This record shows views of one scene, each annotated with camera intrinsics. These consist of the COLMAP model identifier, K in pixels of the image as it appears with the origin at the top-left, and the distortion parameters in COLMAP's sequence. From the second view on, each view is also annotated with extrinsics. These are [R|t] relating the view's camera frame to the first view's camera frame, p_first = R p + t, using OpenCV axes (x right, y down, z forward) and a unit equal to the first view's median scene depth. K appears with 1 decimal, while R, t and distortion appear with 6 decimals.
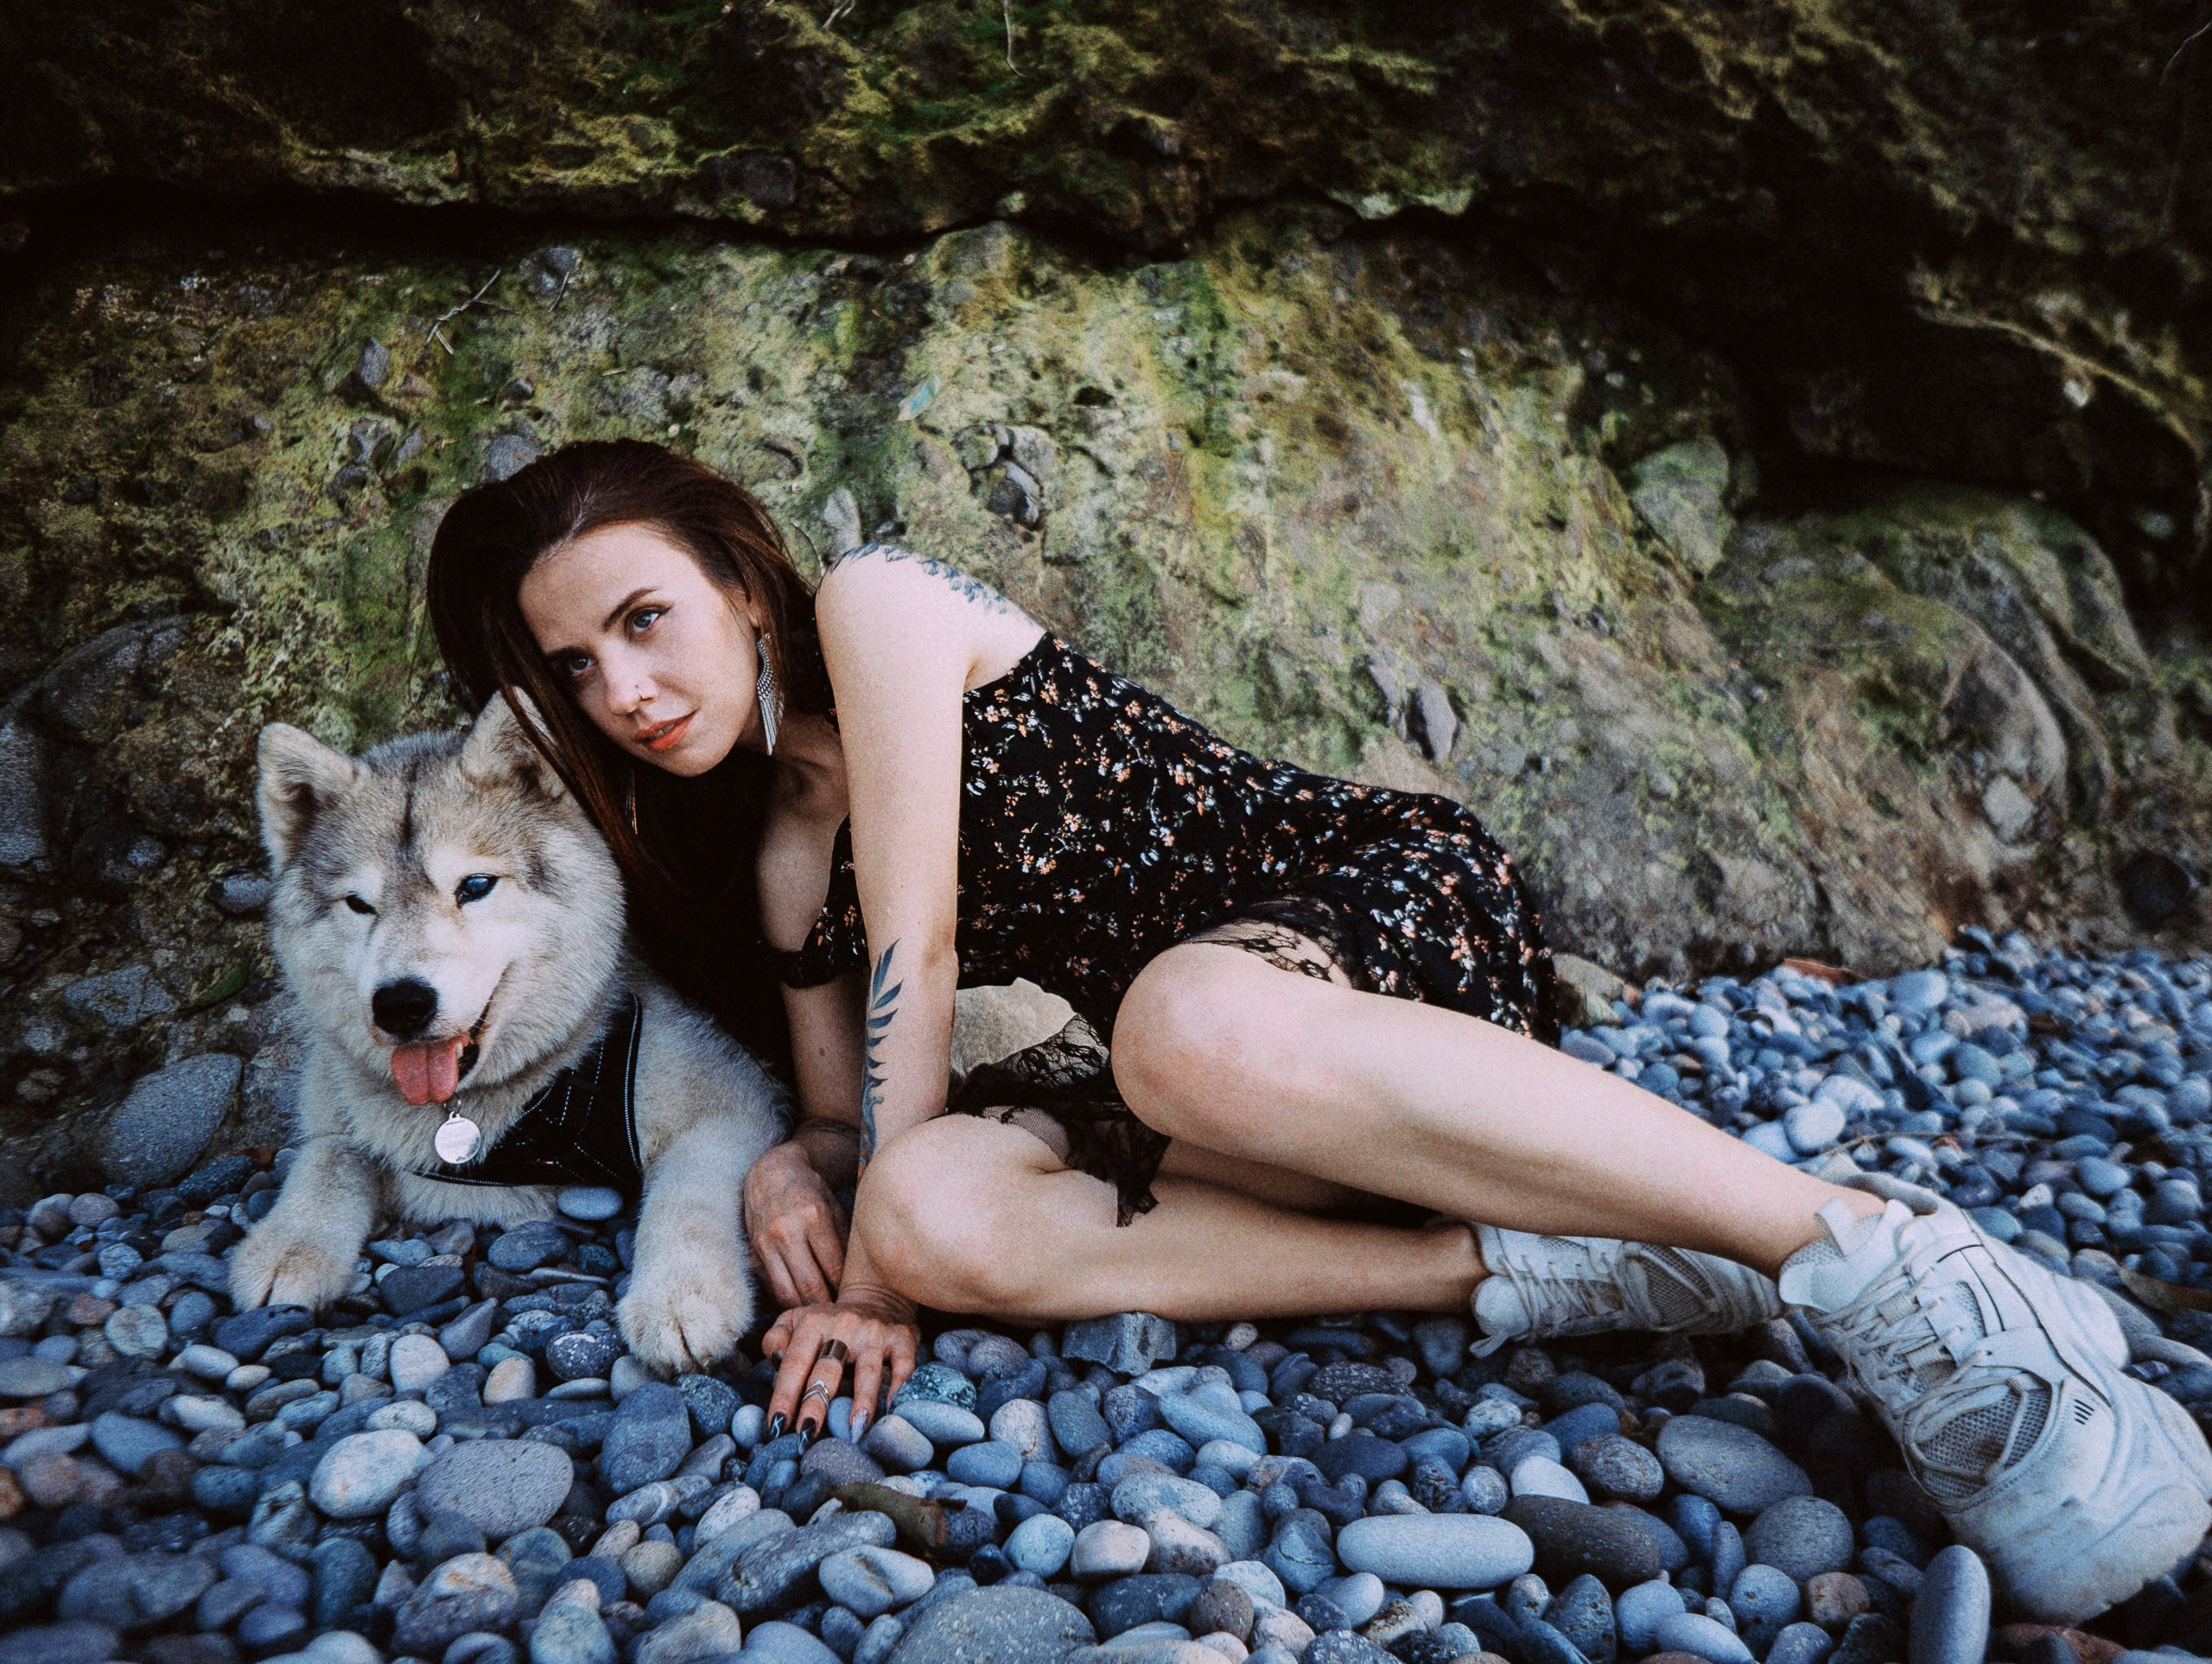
lens RADIAL K [[1705.7, 0, 1134.0], [0, 1705.7, 808.4], [0, 0, 1]] dist [-0.075191, 0.099050]
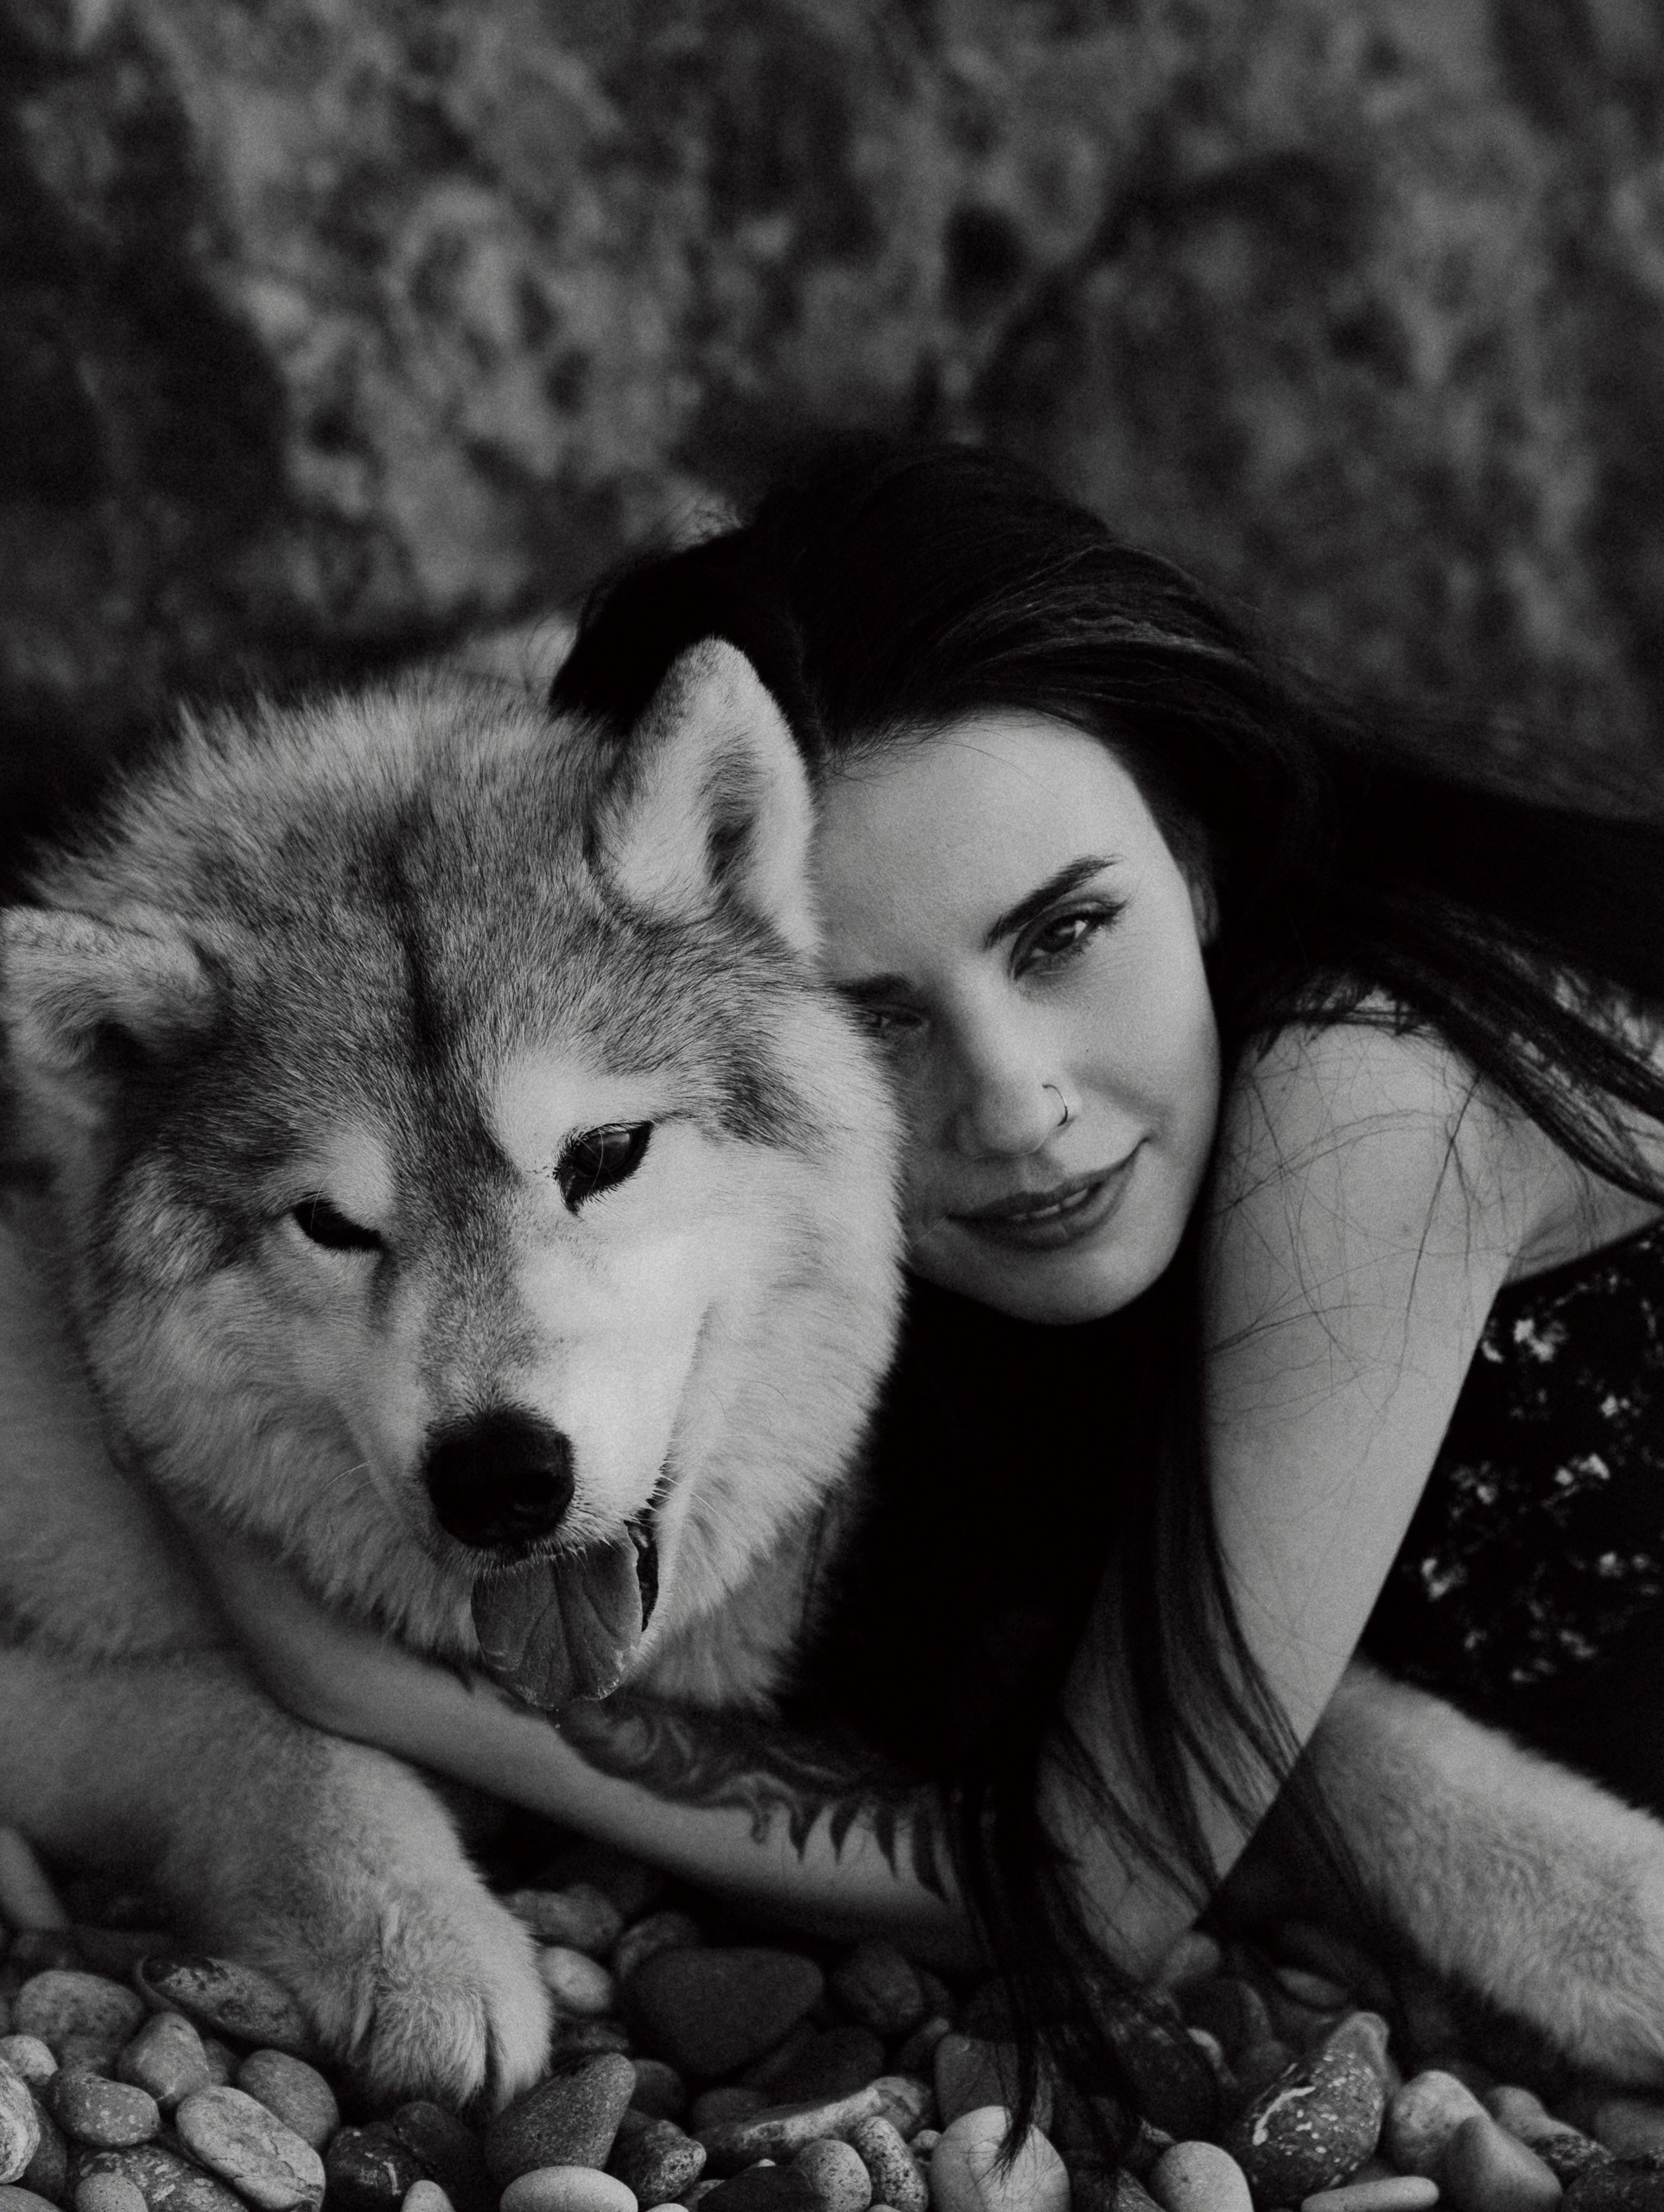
lens RADIAL K [[8331.9, 0, 841.0], [0, 8331.9, 1084.2], [0, 0, 1]] dist [0.369263, 0.000000]
pose [[0.942519, -0.029071, 0.332886, -0.564601], [-0.042922, 0.977423, 0.206887, -0.189721], [-0.331385, -0.209283, 0.919992, -0.445225]]
